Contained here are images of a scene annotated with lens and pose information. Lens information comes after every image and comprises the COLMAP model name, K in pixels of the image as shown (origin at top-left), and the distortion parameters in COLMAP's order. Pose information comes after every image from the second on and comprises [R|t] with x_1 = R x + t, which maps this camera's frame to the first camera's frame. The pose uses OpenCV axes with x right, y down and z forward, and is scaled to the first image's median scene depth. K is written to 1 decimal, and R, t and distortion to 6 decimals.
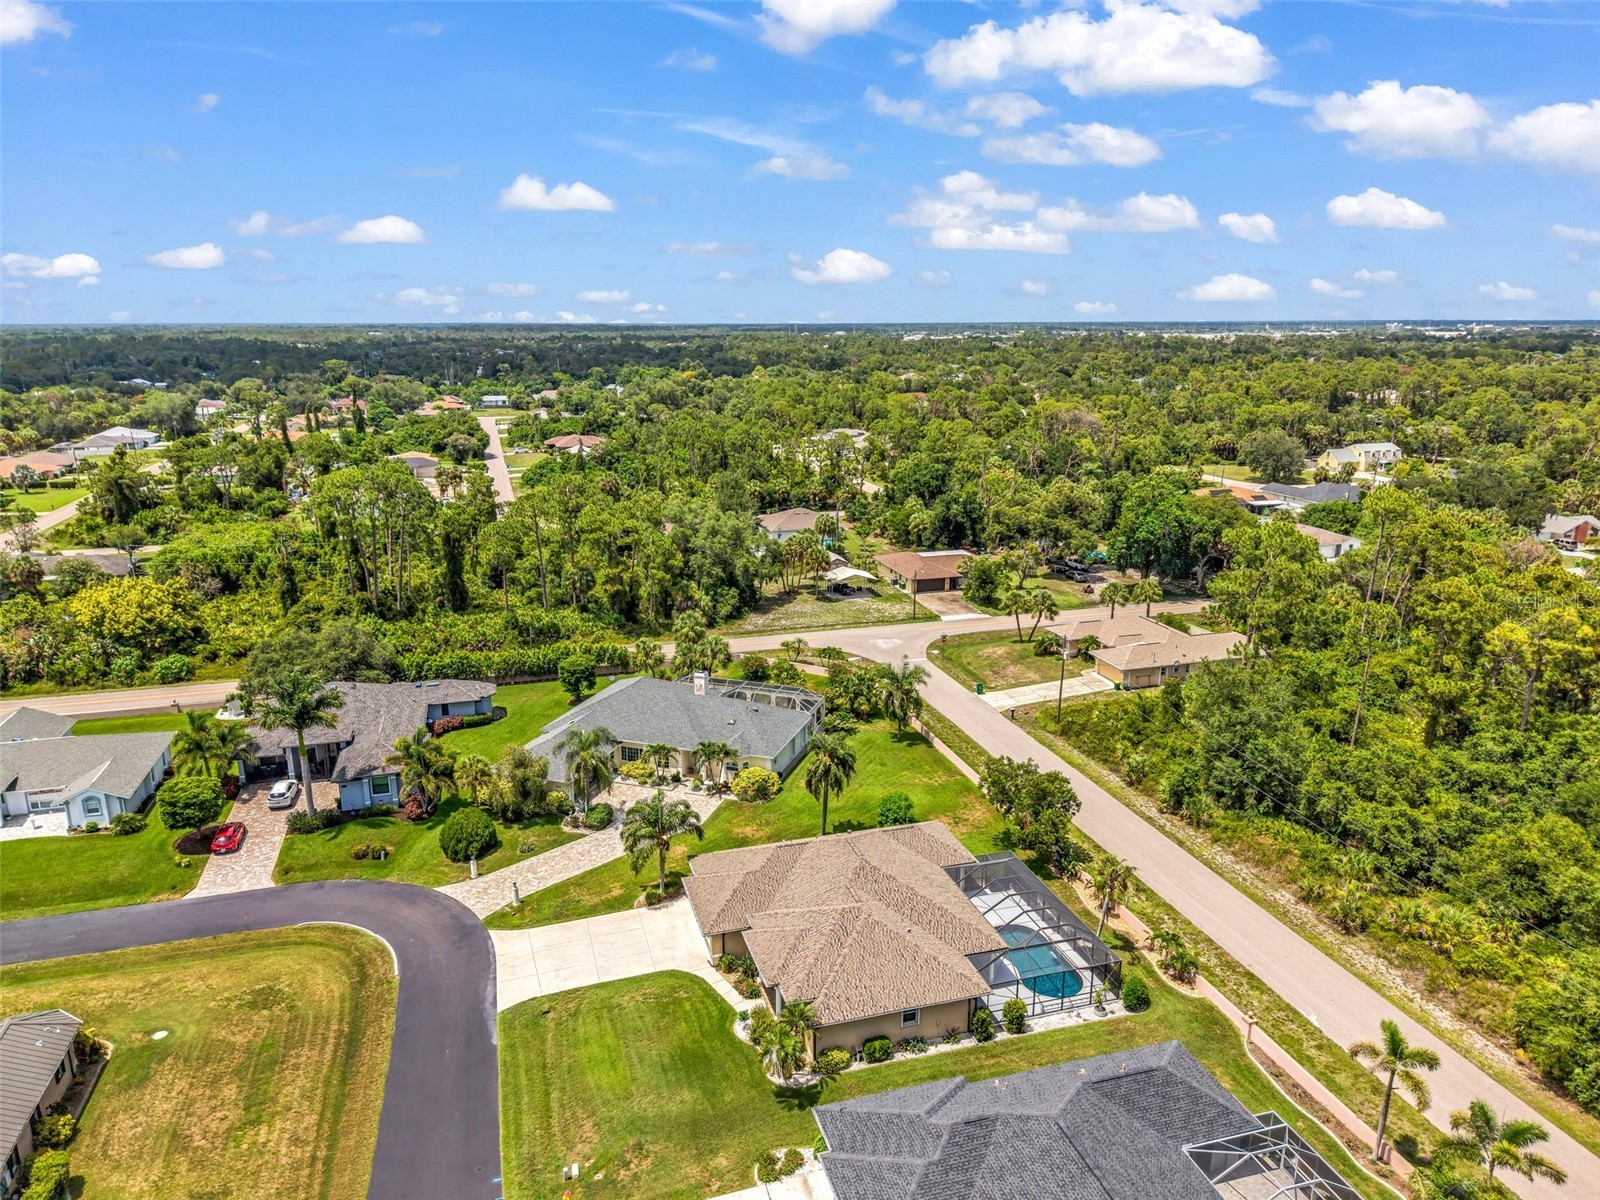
lens RADIAL K [[1070.3, 0, 797.1], [0, 1070.3, 596.7], [0, 0, 1]] dist [0.022514, -0.018480]
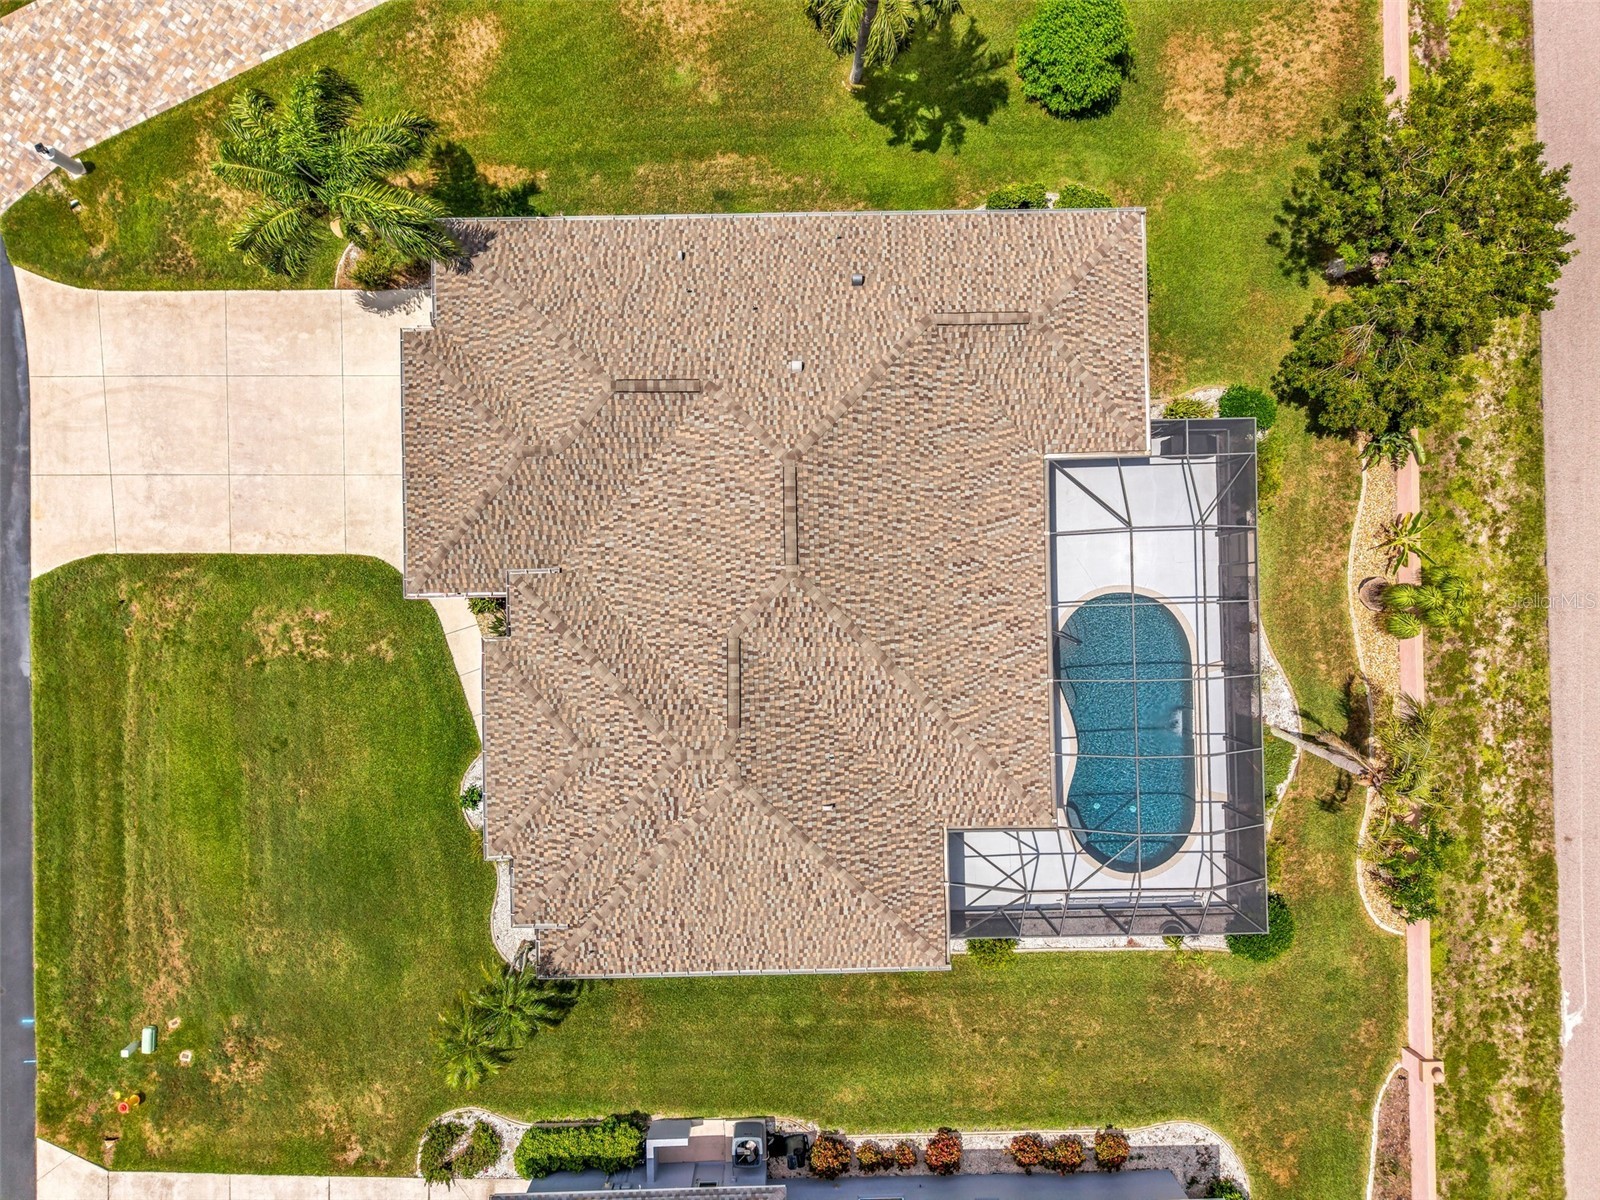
lens RADIAL K [[1070.3, 0, 797.1], [0, 1070.3, 596.7], [0, 0, 1]] dist [0.022514, -0.018480]
pose [[0.964637, 0.263514, 0.006046, 0.046169], [-0.074963, 0.252281, 0.964746, -0.086789], [0.252699, -0.931082, 0.263113, 0.661199]]
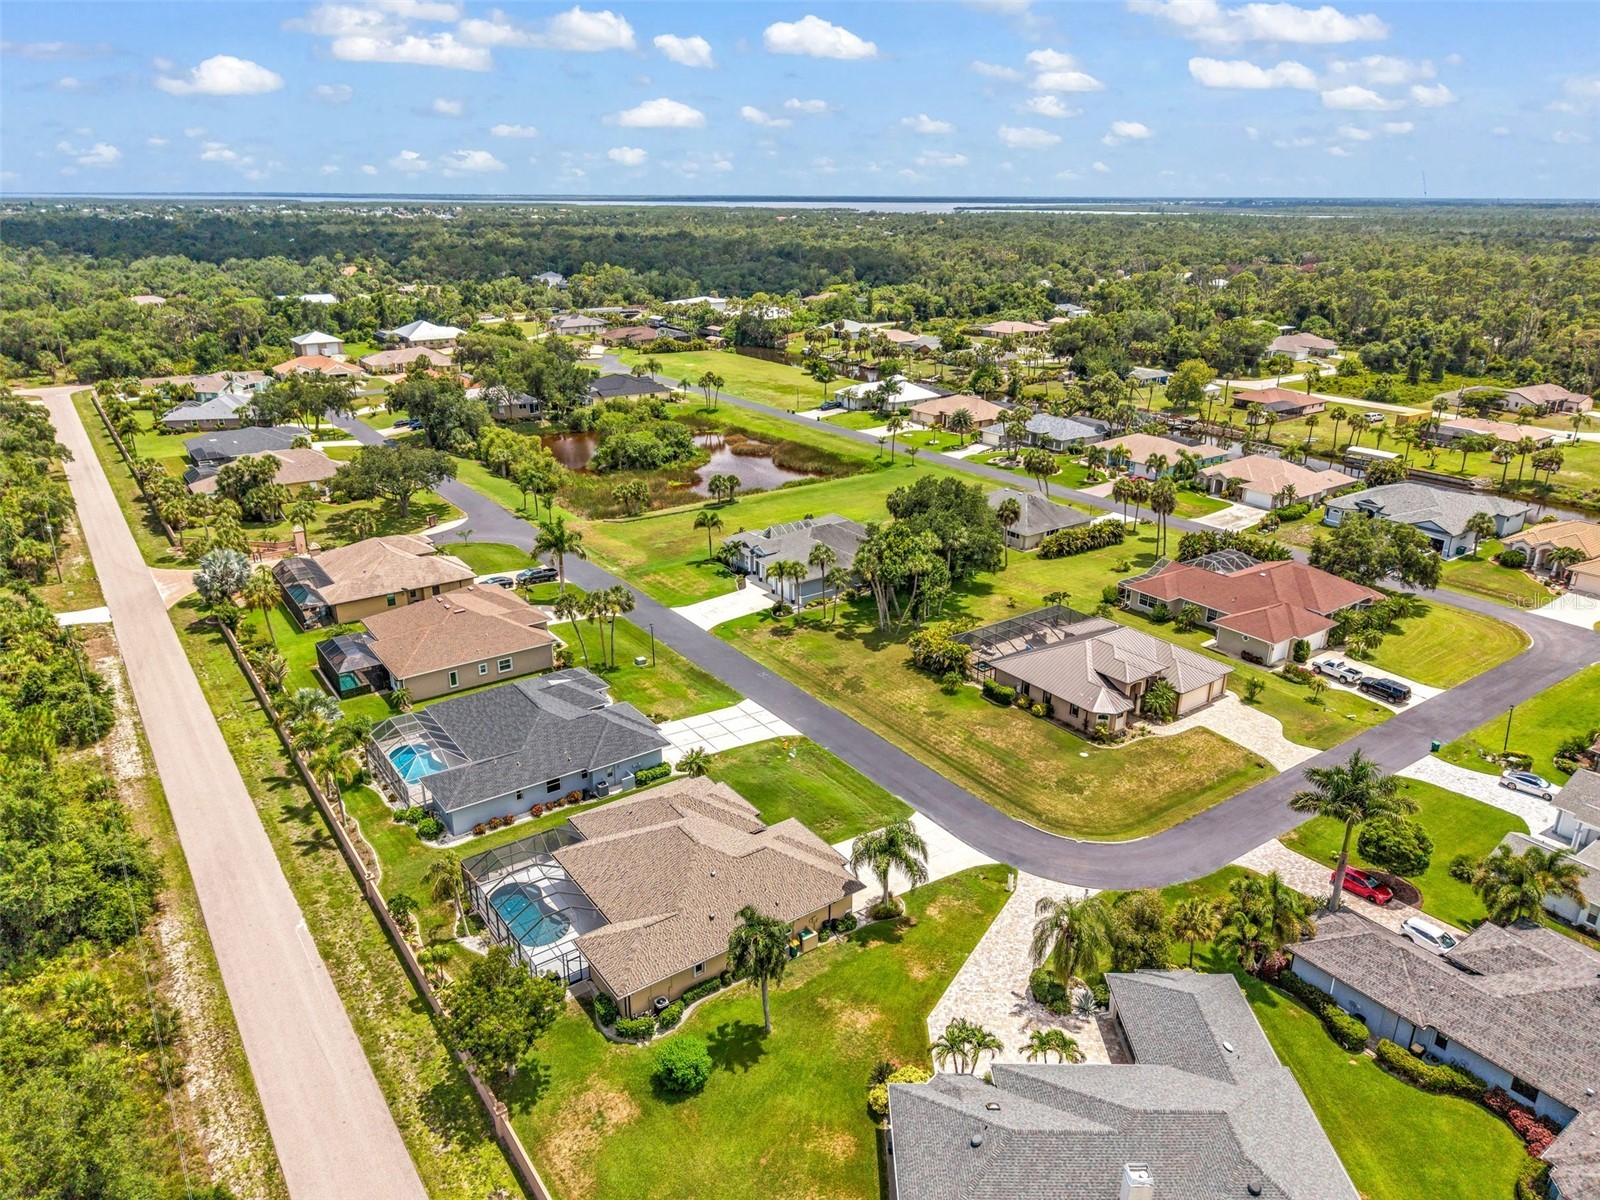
lens RADIAL K [[1063.5, 0, 800.0], [0, 1063.5, 600.0], [0, 0, 1]] dist [0.050997, -0.042916]
pose [[-0.944521, 0.116237, -0.307194, 0.190376], [-0.083340, 0.819862, 0.566464, -0.444263], [0.317701, 0.560639, -0.764690, 1.310223]]
